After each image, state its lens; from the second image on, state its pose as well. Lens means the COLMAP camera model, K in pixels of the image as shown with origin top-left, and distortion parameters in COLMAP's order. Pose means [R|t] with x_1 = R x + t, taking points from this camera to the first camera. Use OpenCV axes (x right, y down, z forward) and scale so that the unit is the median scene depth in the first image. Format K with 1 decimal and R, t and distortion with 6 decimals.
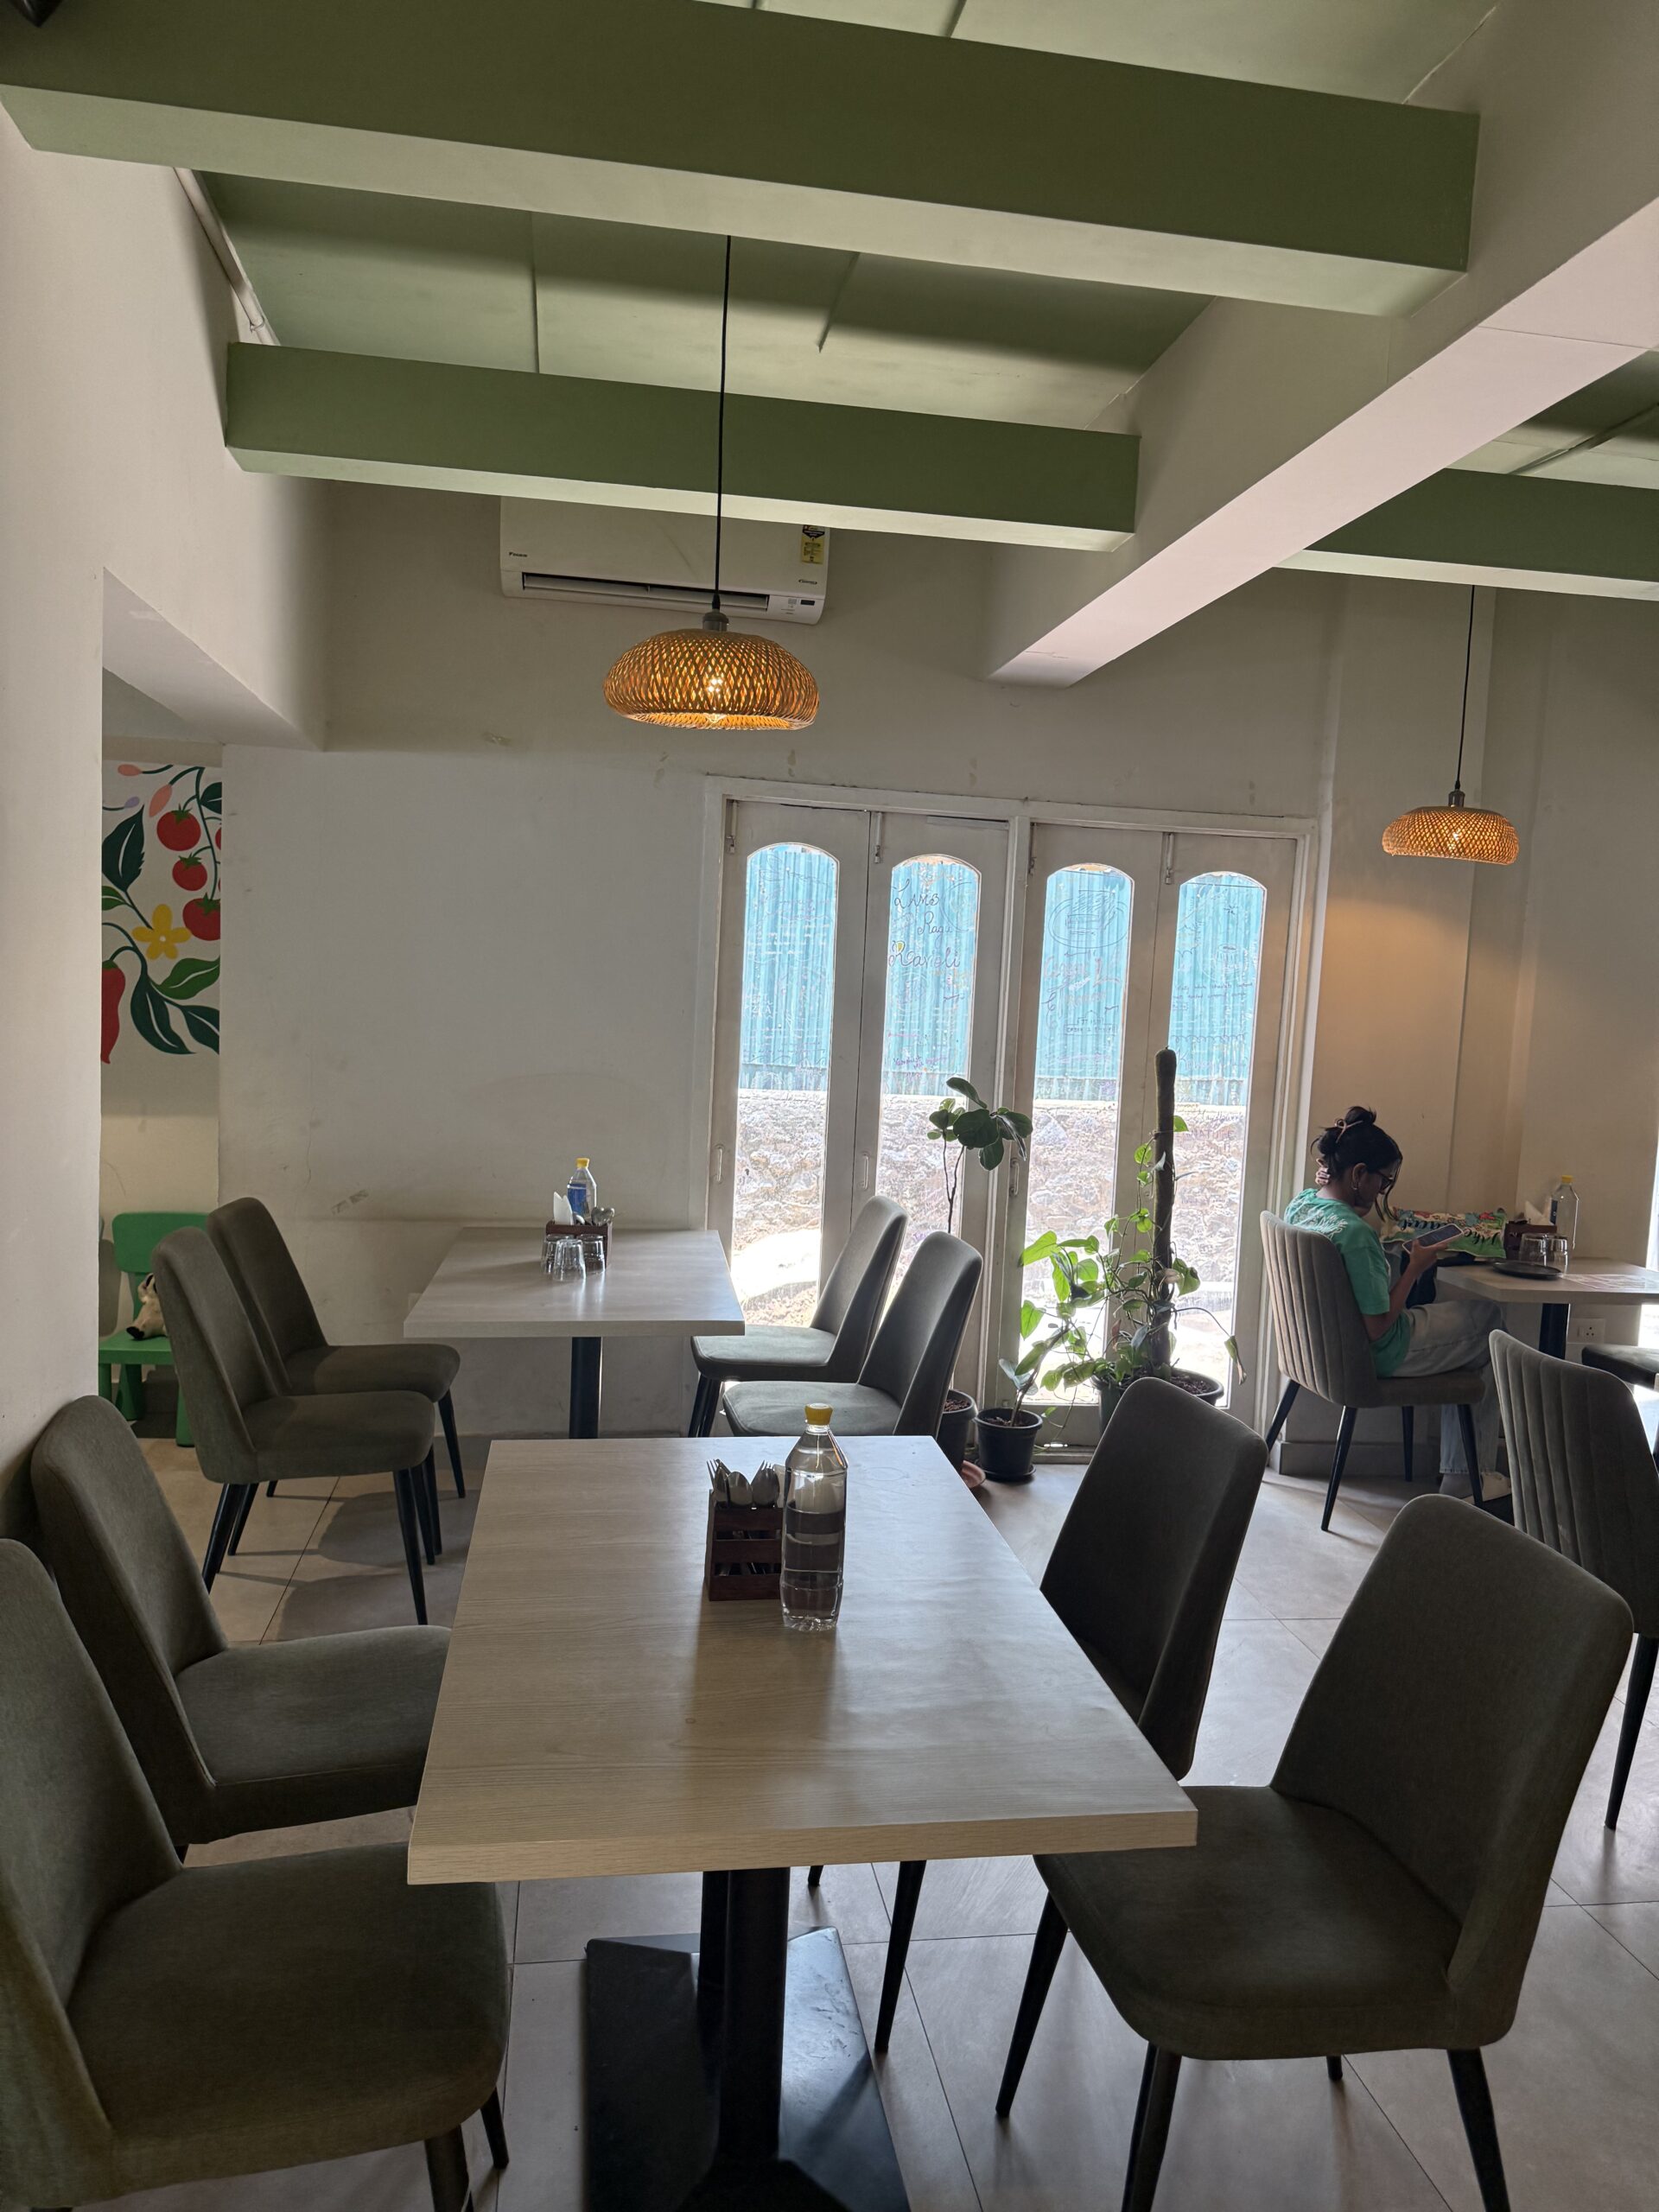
lens RADIAL K [[1567.7, 0, 829.5], [0, 1567.7, 1106.0], [0, 0, 1]] dist [0.001828, -0.000114]
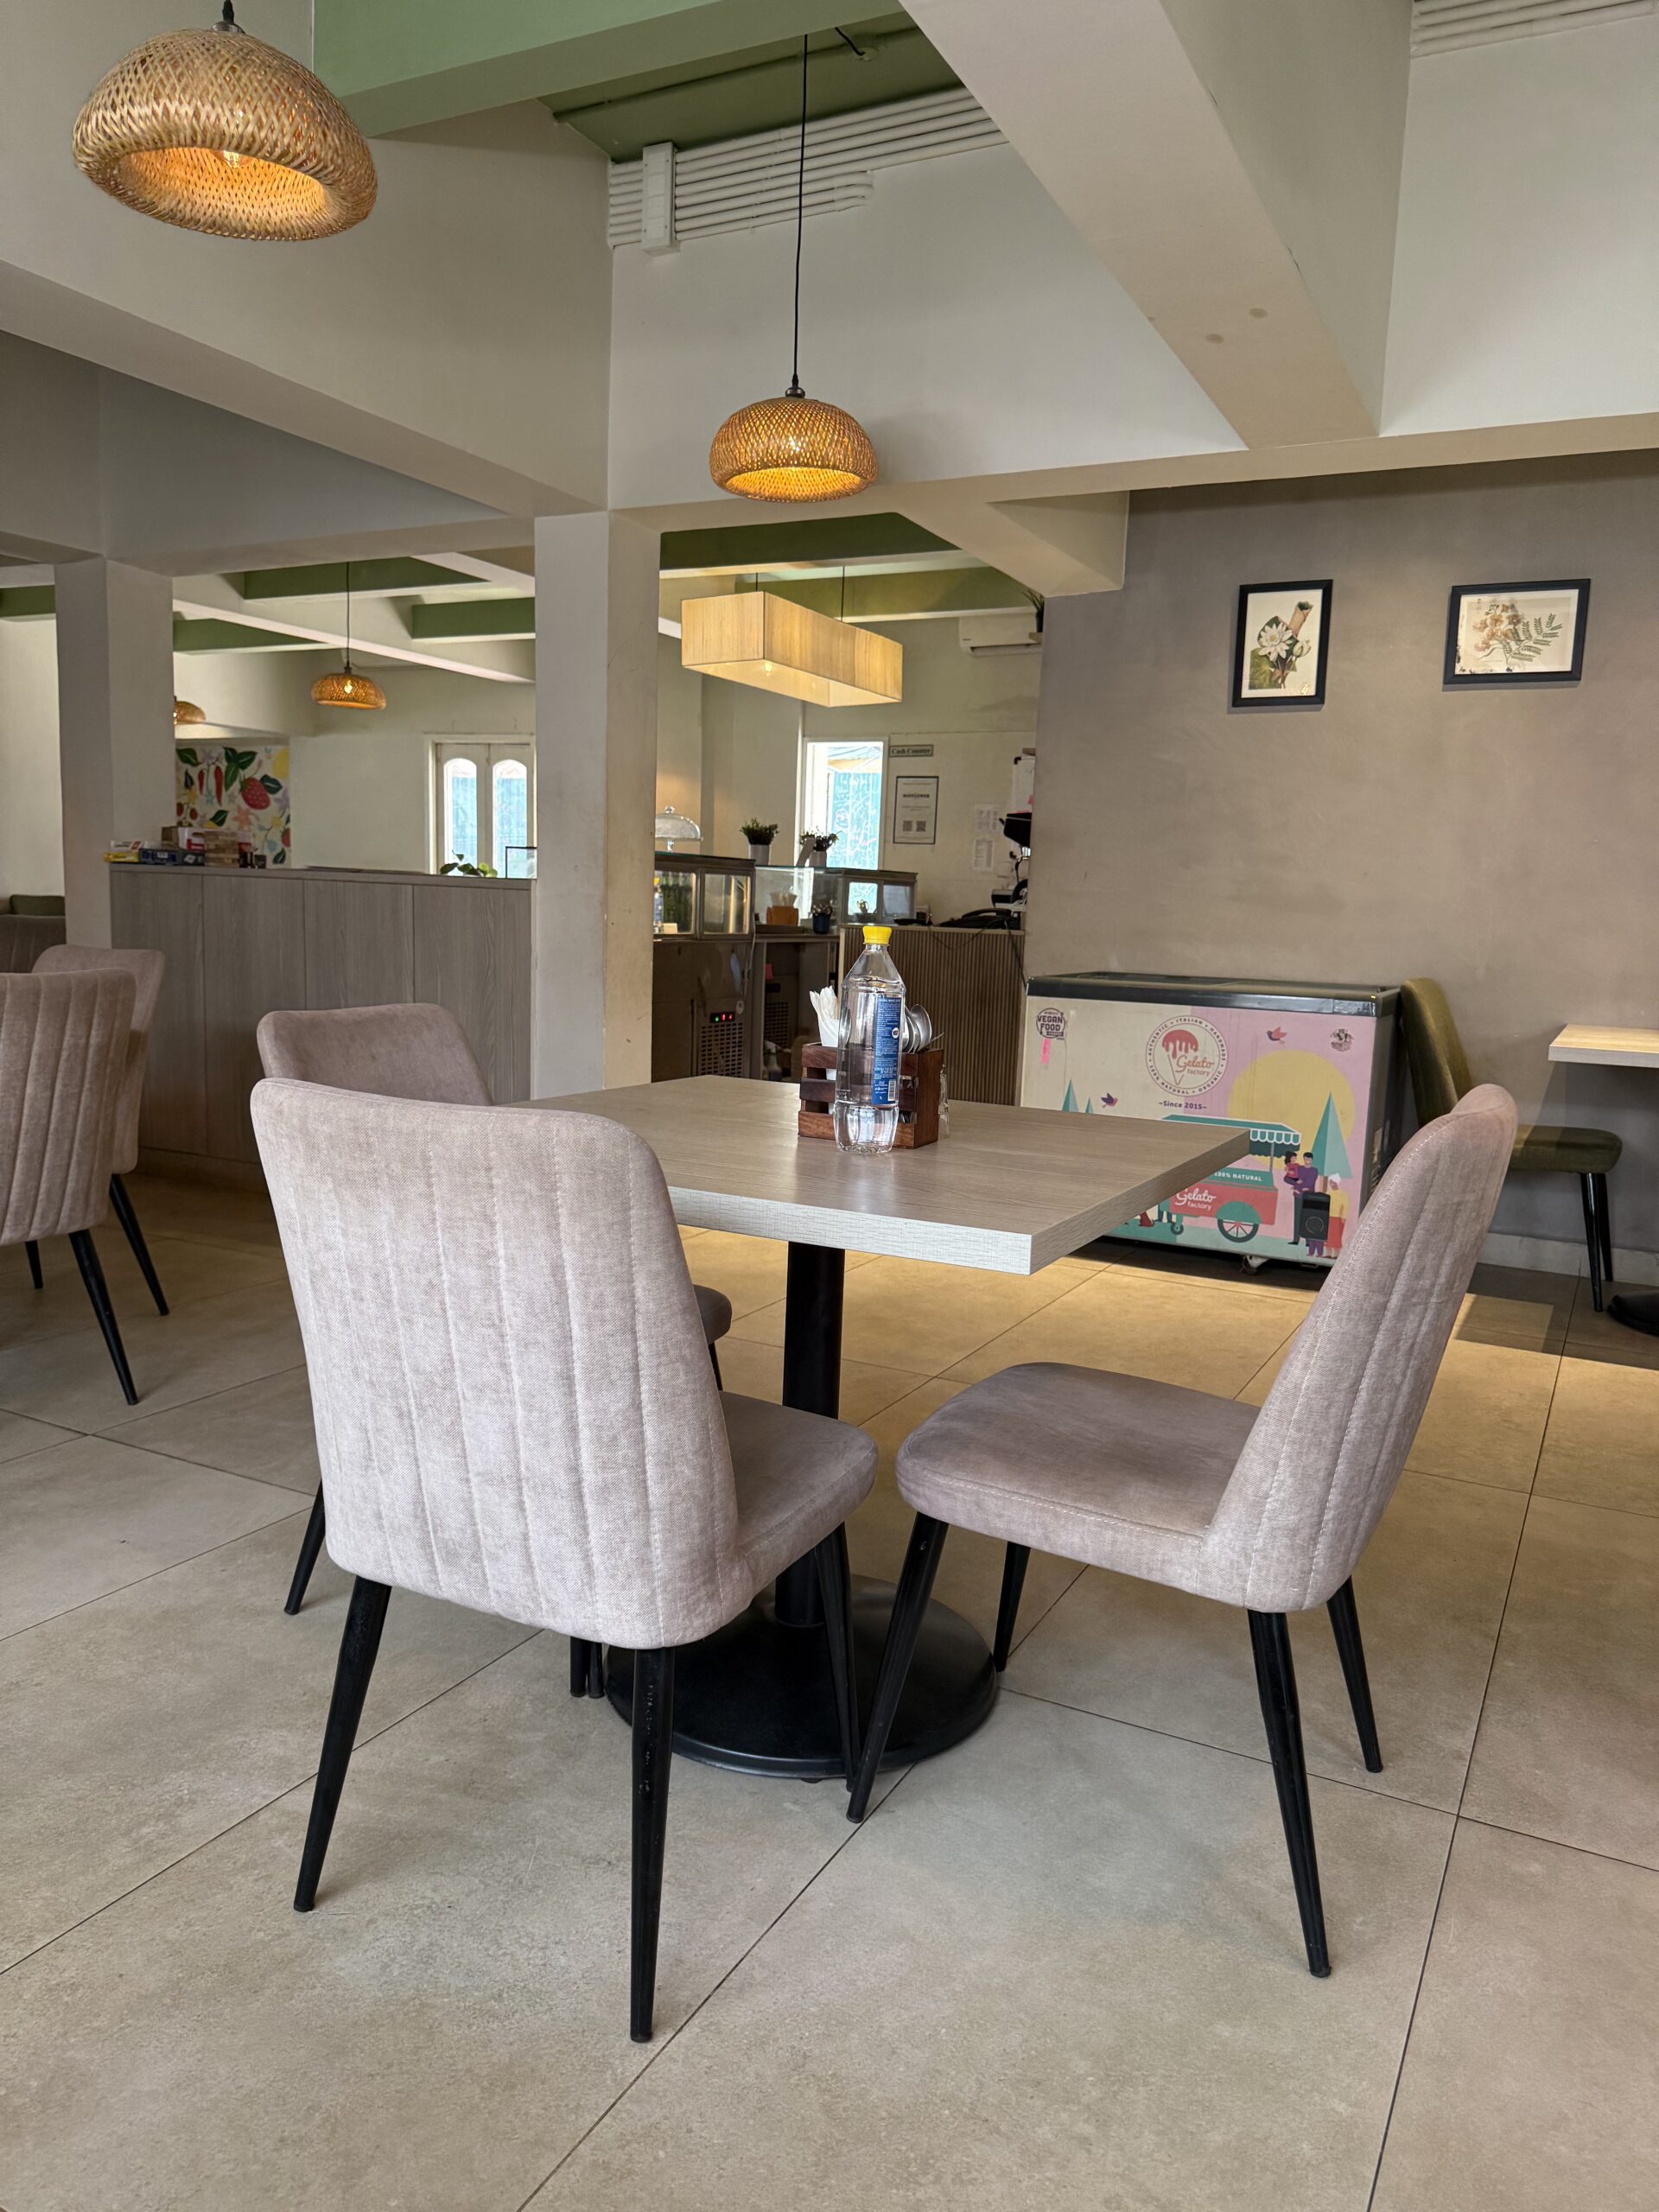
lens RADIAL K [[1567.7, 0, 829.5], [0, 1567.7, 1106.0], [0, 0, 1]] dist [0.001828, -0.000114]
pose [[0.796124, 0.065116, -0.601620, 1.678483], [-0.054102, 0.997871, 0.036411, 0.214648], [0.602710, 0.003561, 0.797952, -0.503728]]
